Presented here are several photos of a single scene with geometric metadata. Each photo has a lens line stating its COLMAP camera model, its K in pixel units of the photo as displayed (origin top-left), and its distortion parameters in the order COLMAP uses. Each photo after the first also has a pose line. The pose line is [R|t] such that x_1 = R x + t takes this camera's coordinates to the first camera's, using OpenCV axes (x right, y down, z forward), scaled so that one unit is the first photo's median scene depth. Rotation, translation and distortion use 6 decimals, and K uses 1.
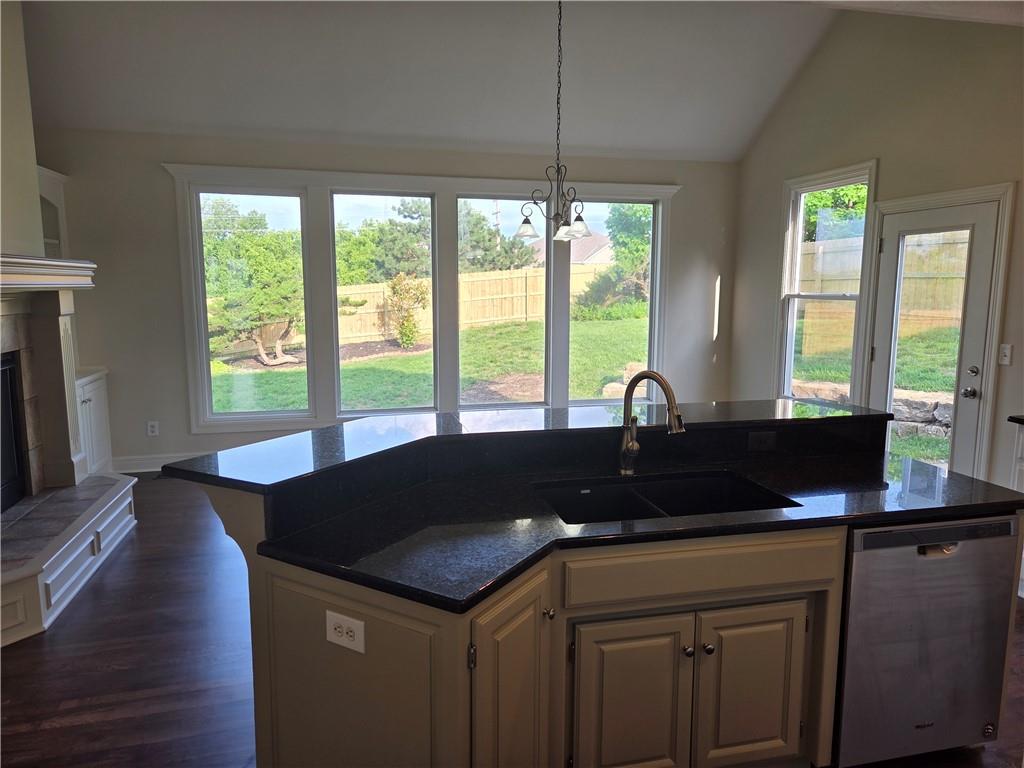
lens RADIAL K [[687.3, 0, 515.1], [0, 687.3, 390.1], [0, 0, 1]] dist [0.072404, -0.050358]
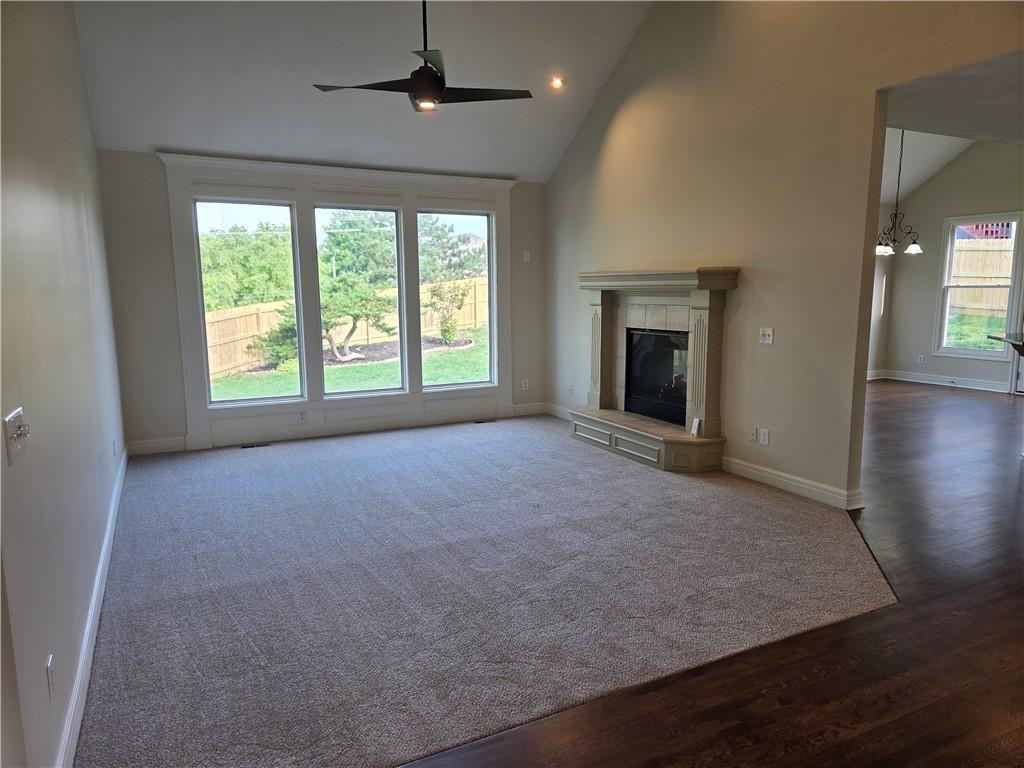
lens RADIAL K [[687.3, 0, 511.7], [0, 687.3, 388.7], [0, 0, 1]] dist [0.072404, -0.050358]
pose [[0.976093, -0.040492, 0.213546, -0.295508], [0.042245, 0.999101, -0.003650, 0.021015], [-0.213207, 0.012584, 0.976926, -0.123744]]
